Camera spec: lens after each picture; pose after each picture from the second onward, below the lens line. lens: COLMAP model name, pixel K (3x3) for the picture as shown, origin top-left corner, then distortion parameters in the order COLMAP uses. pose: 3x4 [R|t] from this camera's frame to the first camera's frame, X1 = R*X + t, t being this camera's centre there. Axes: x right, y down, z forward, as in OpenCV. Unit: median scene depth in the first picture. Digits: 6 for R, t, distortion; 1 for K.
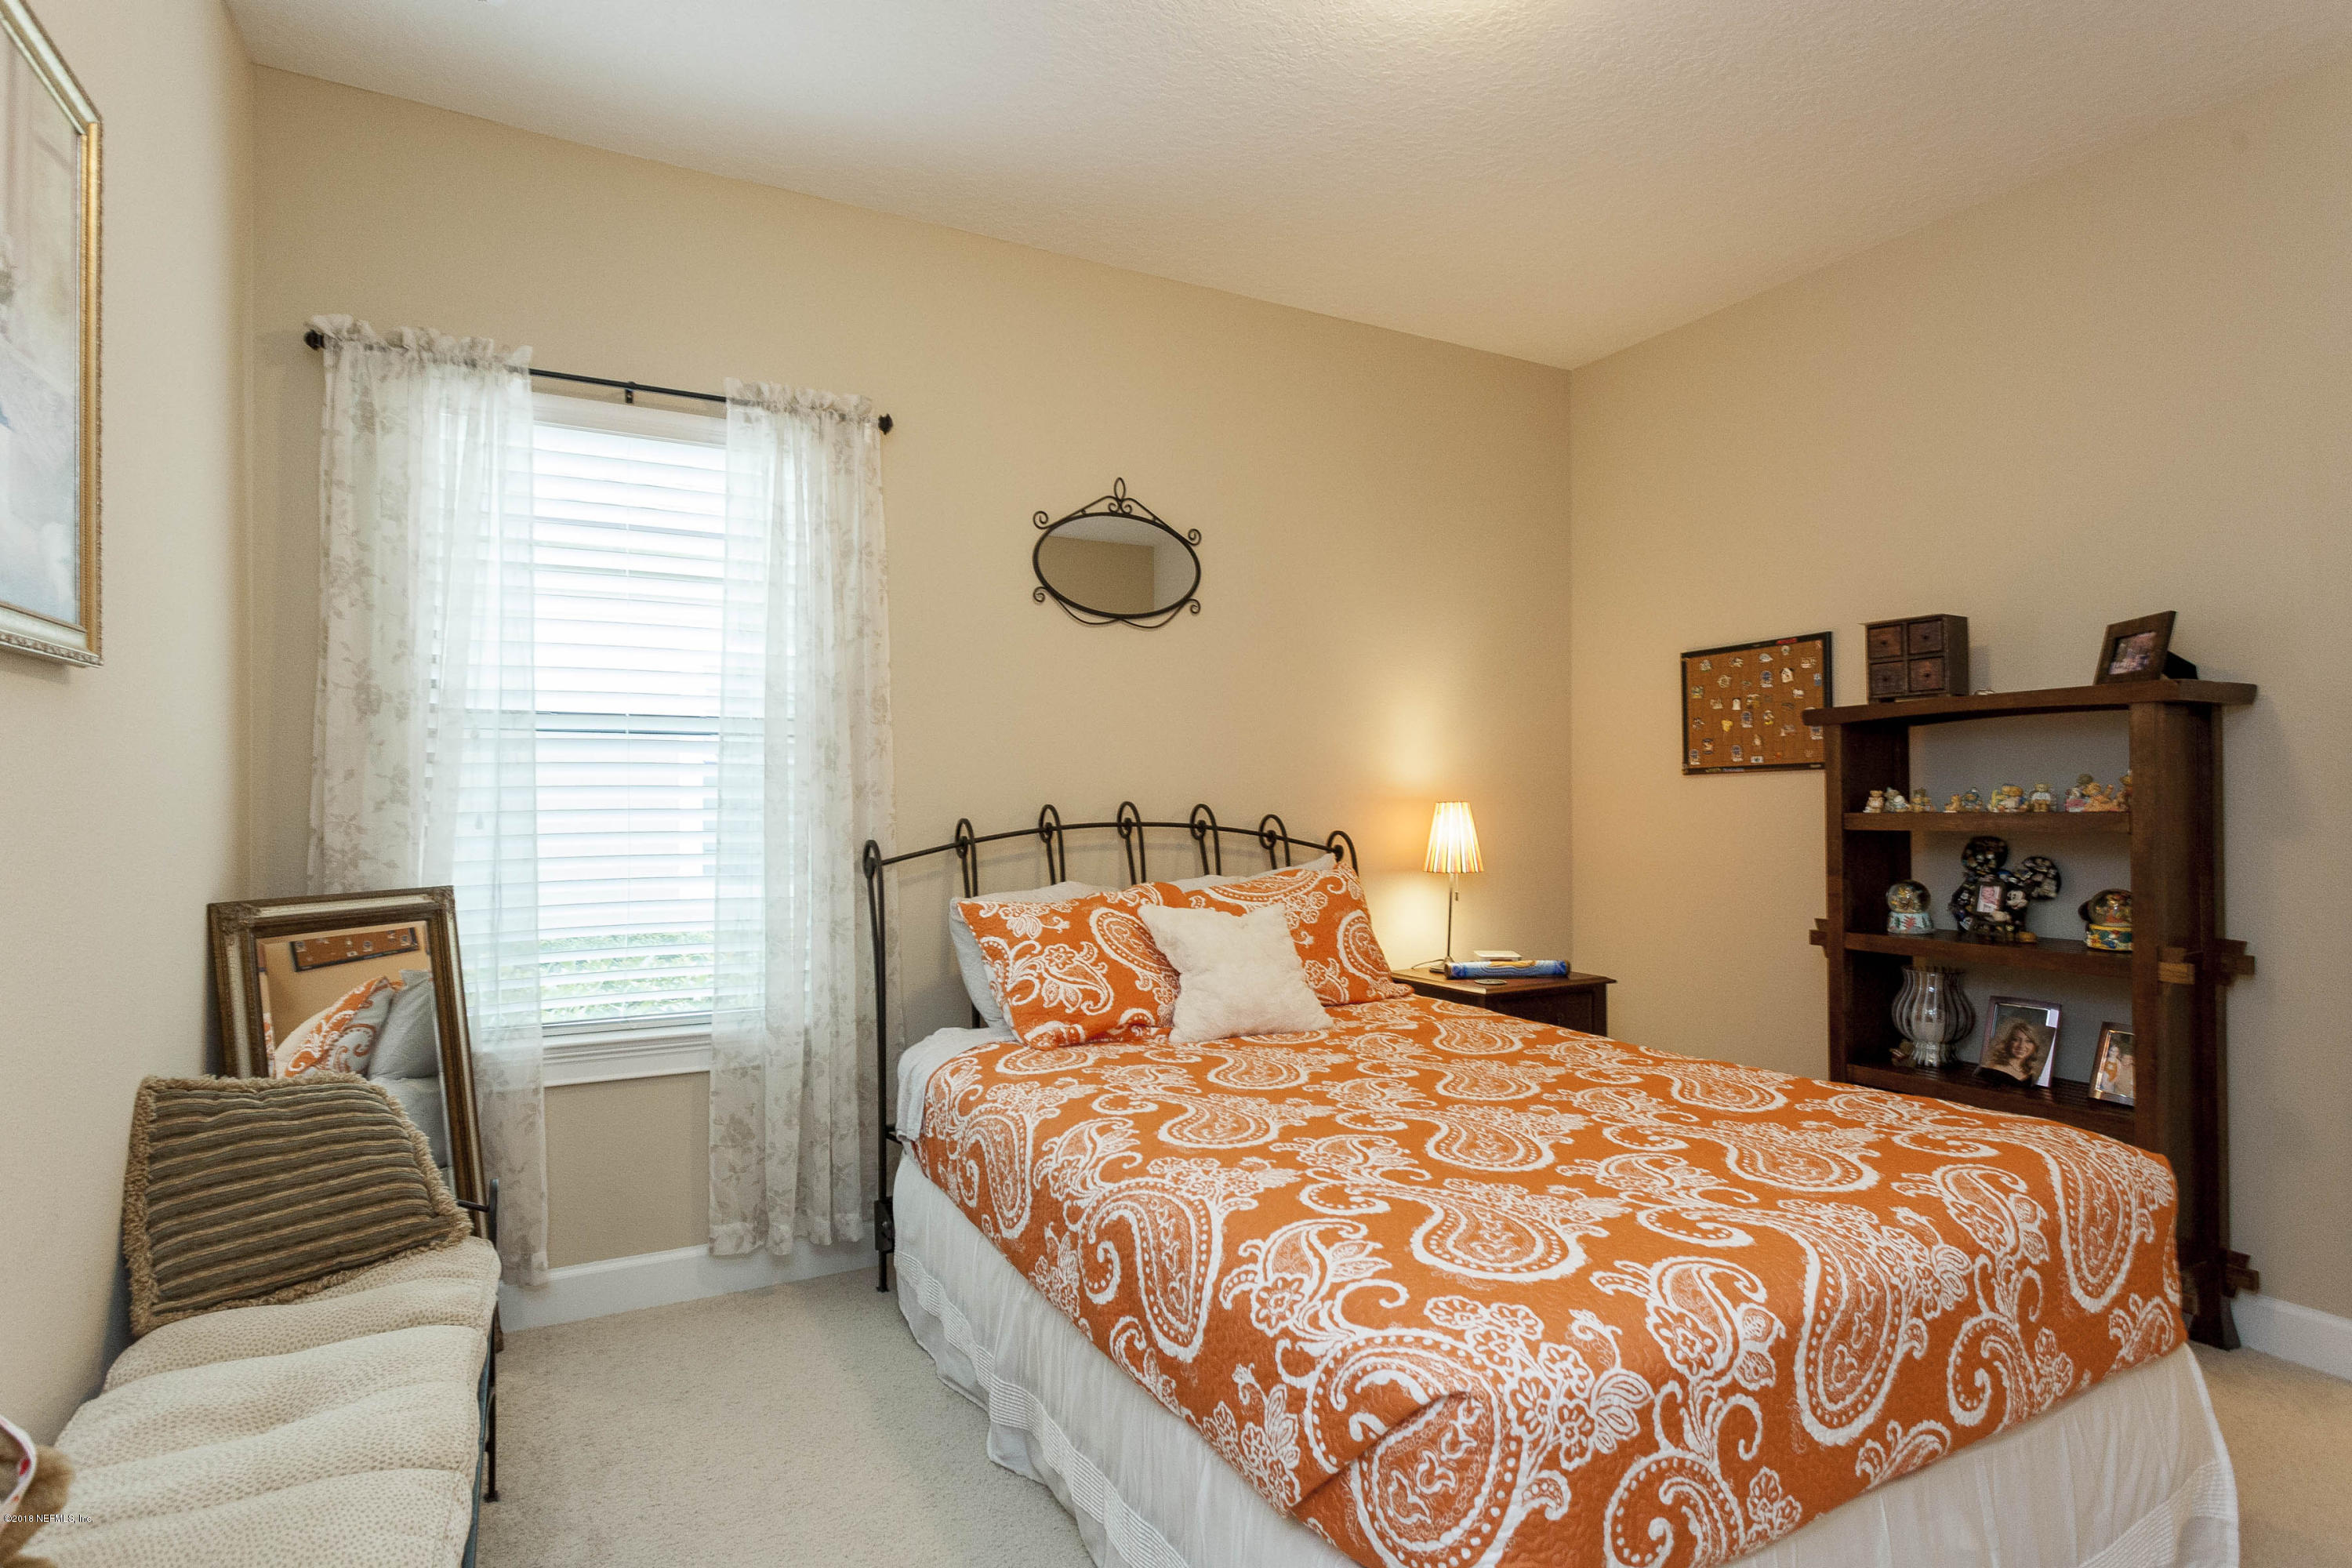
lens RADIAL K [[1197.4, 0, 1179.4], [0, 1197.4, 810.0], [0, 0, 1]] dist [0.033531, -0.000134]
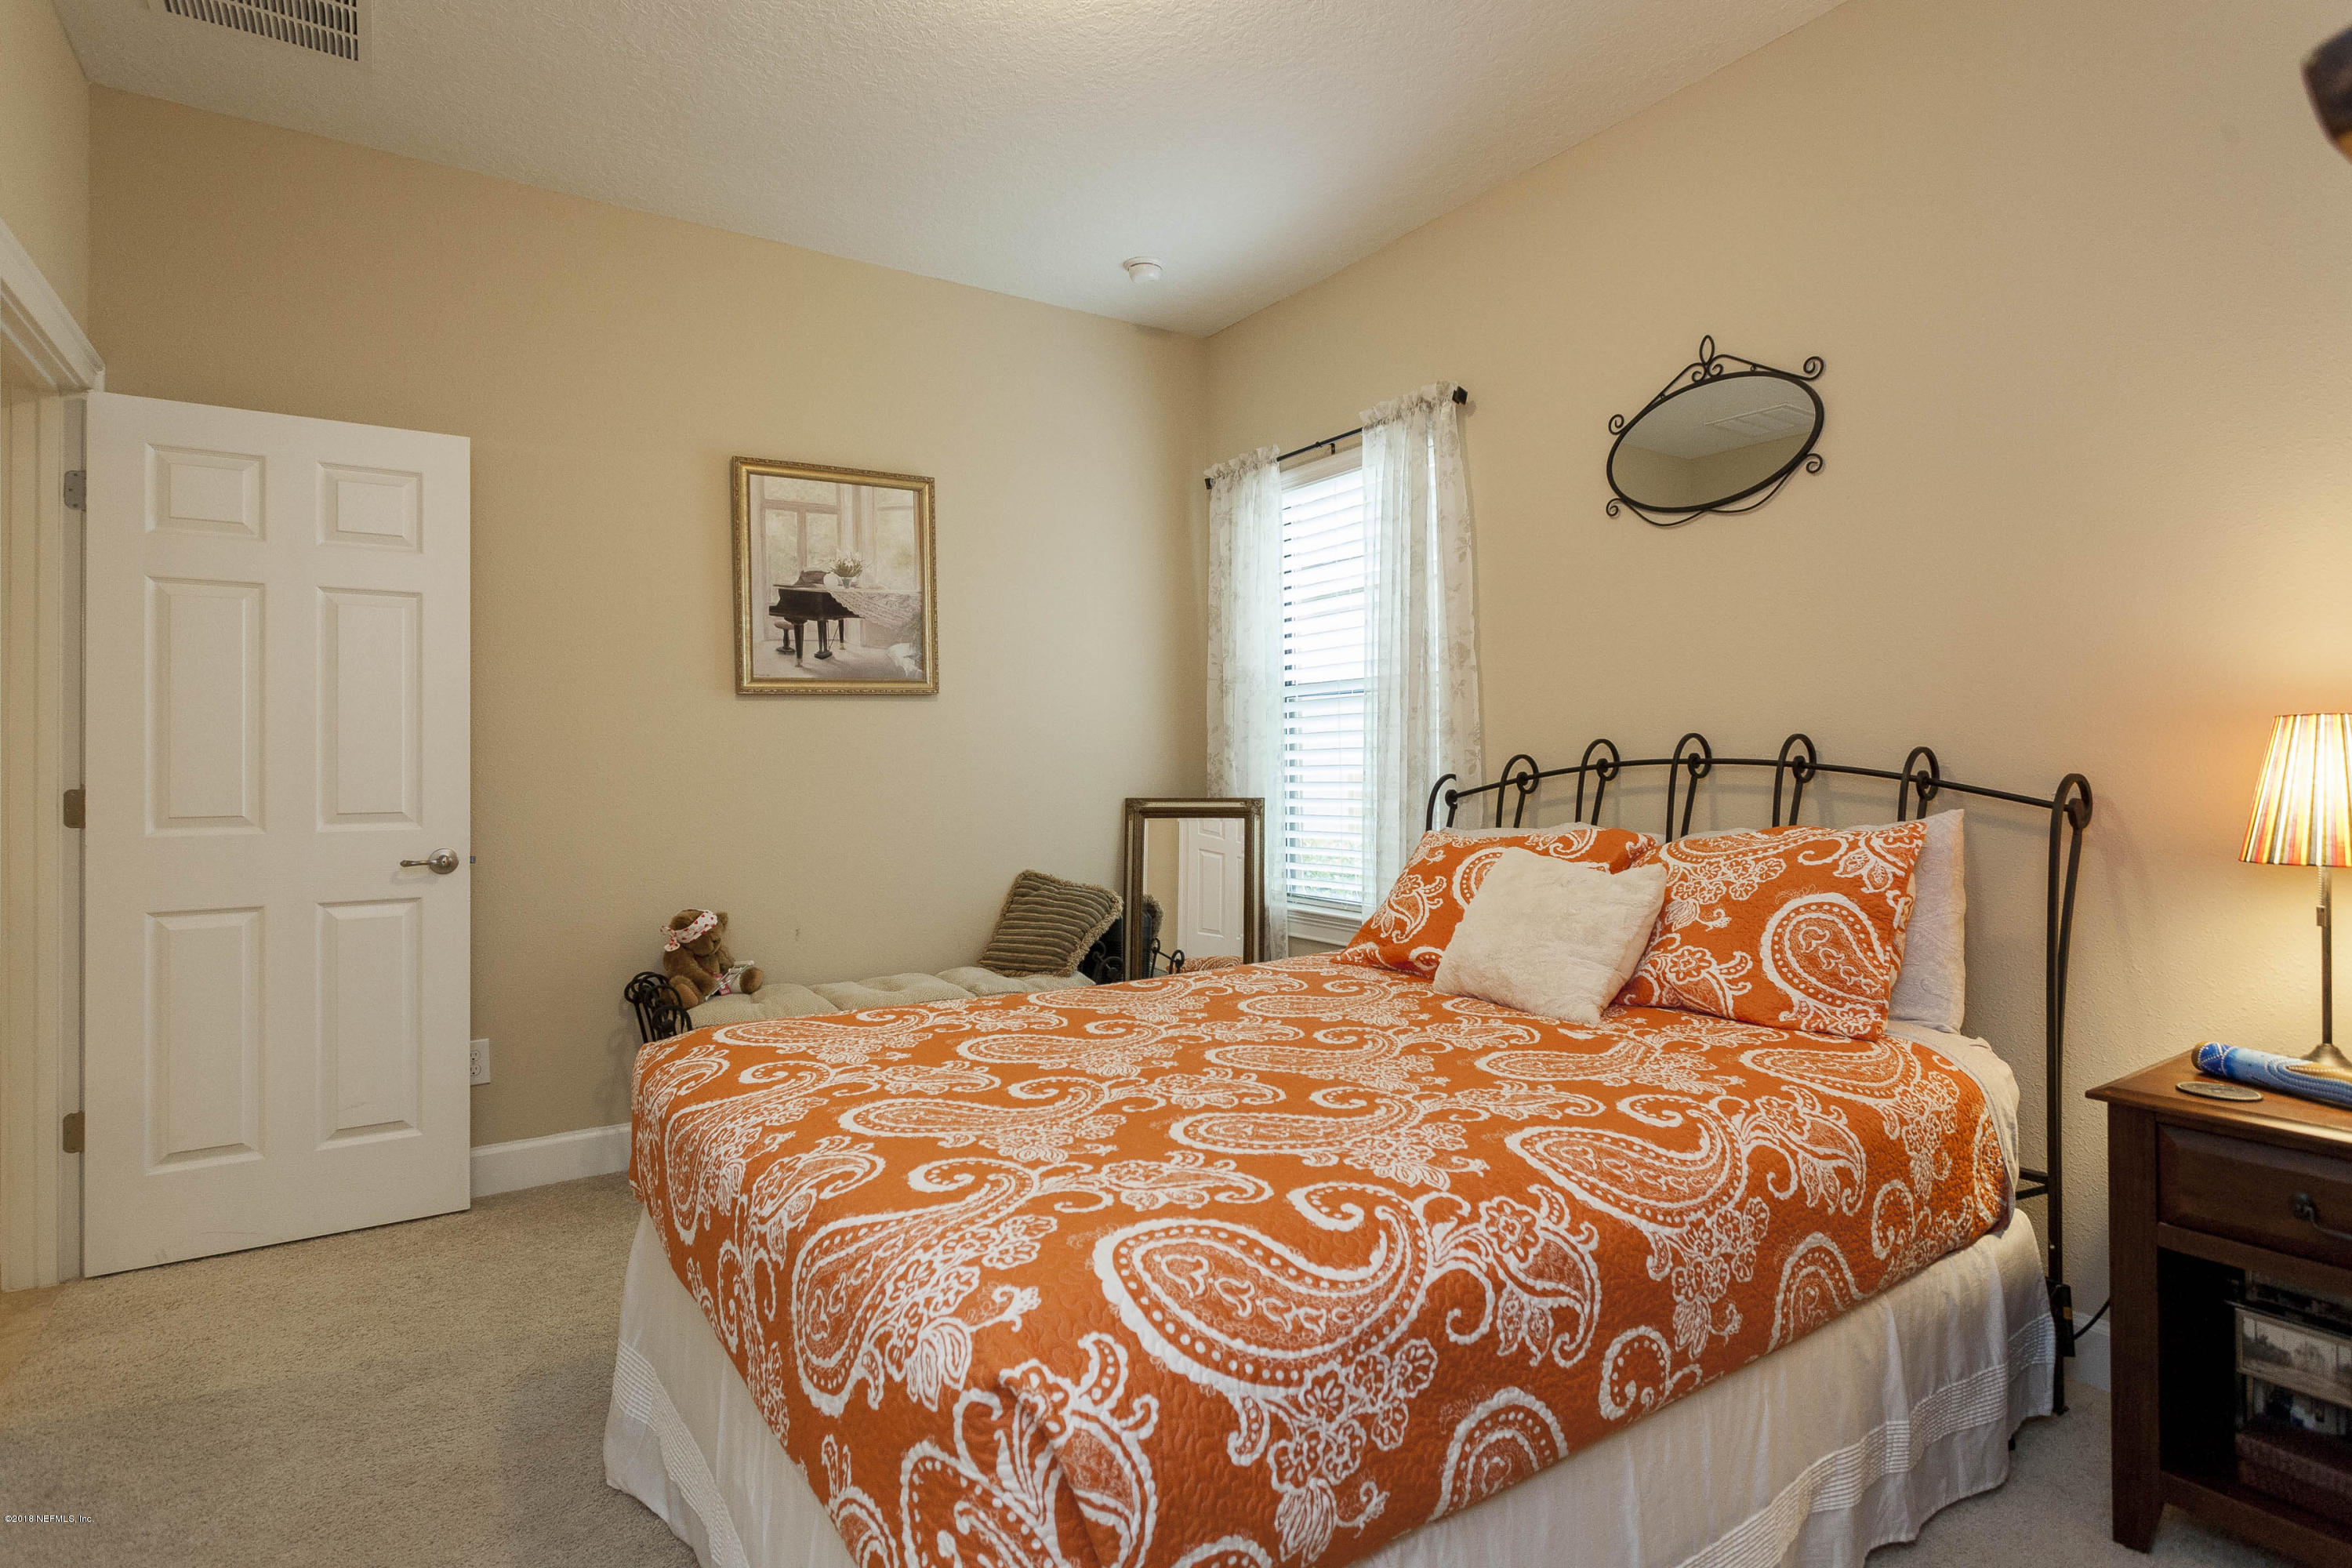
lens RADIAL K [[1183.9, 0, 1166.8], [0, 1183.9, 773.3], [0, 0, 1]] dist [-0.004948, -0.000901]
pose [[0.107298, 0.015255, -0.994110, 0.920103], [0.011886, 0.999791, 0.016626, 0.003331], [0.994156, -0.013600, 0.107095, 0.704060]]
